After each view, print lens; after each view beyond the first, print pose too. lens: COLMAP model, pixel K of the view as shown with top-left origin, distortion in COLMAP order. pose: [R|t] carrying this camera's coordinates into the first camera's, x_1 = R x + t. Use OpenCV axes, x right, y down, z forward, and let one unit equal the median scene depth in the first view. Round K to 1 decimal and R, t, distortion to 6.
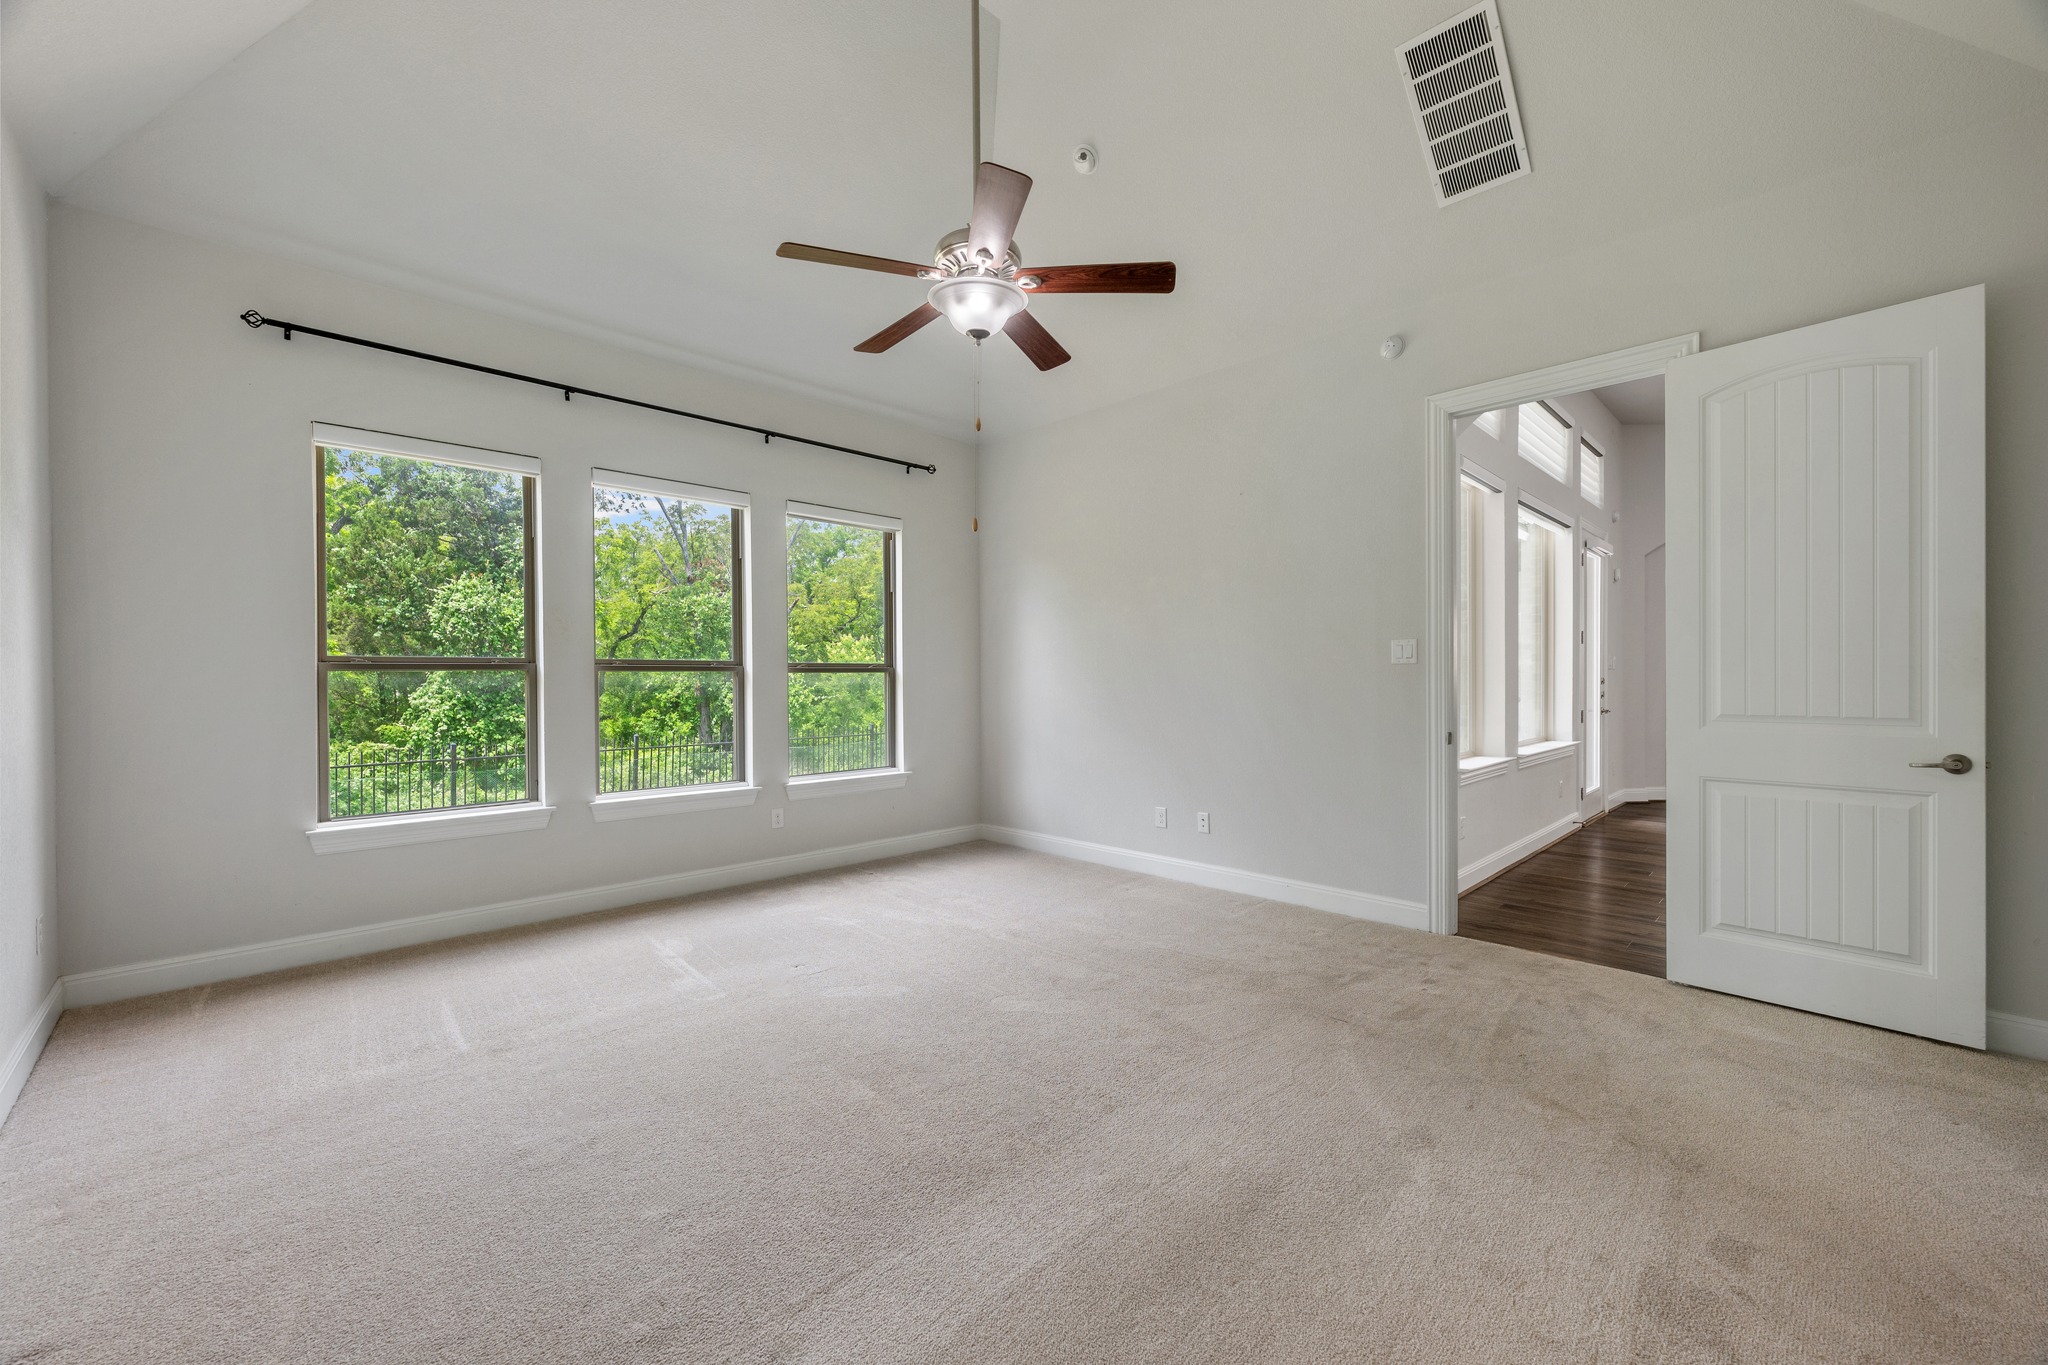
lens RADIAL K [[804.3, 0, 1025.7], [0, 804.3, 688.0], [0, 0, 1]] dist [0.000352, 0.000027]
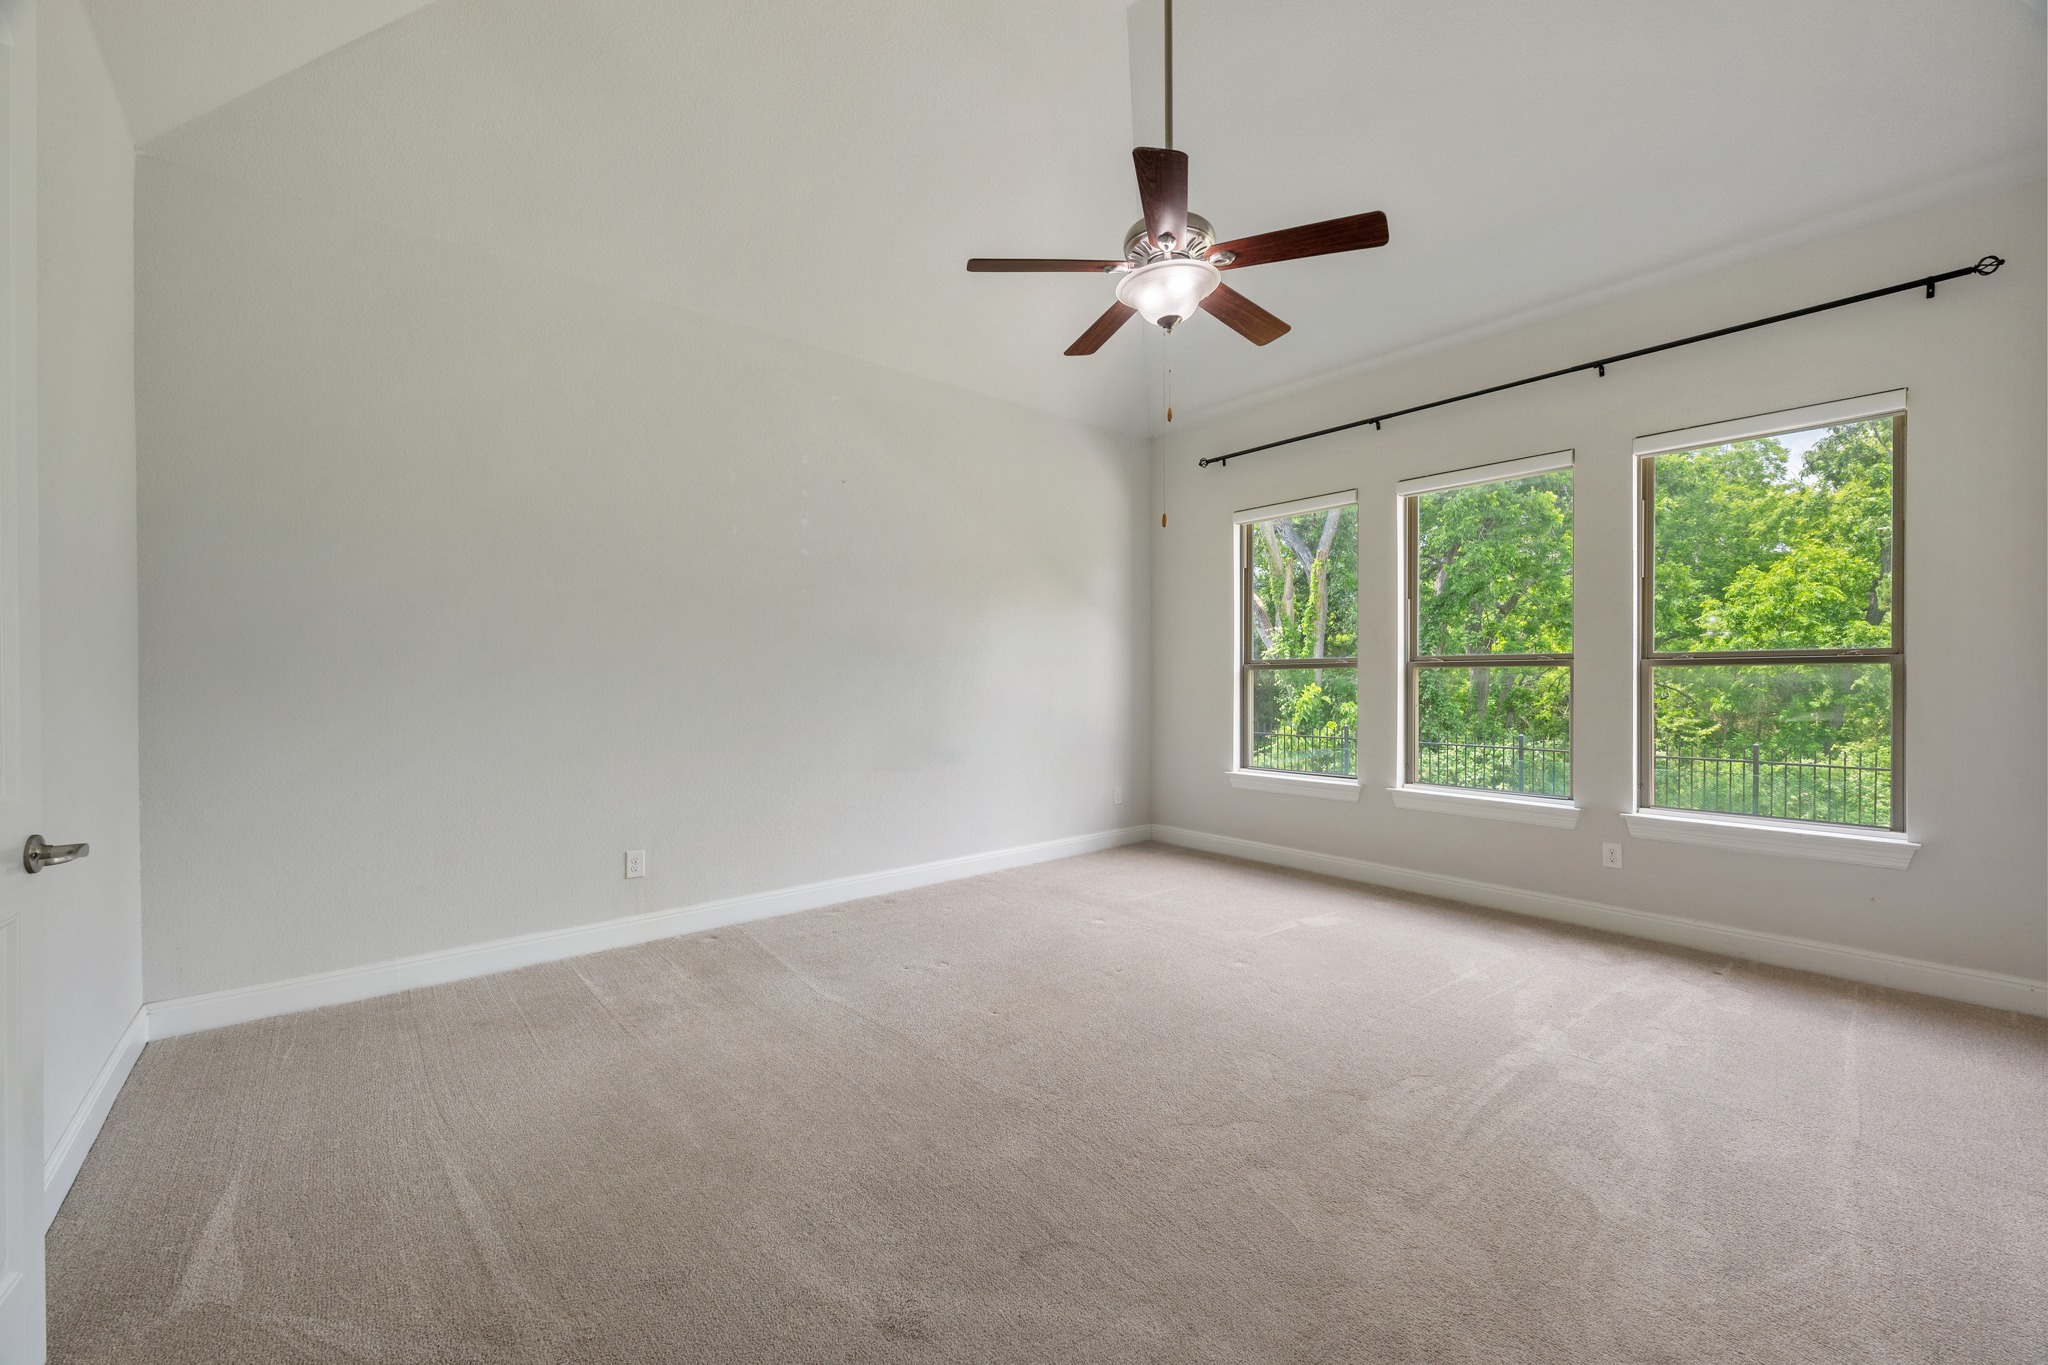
lens RADIAL K [[808.6, 0, 1023.4], [0, 808.6, 678.3], [0, 0, 1]] dist [-0.000309, 0.000171]
pose [[-0.068154, 0.004425, -0.997665, 0.442523], [-0.009380, 0.999943, 0.005076, -0.005820], [0.997631, 0.009704, -0.068108, 0.425975]]
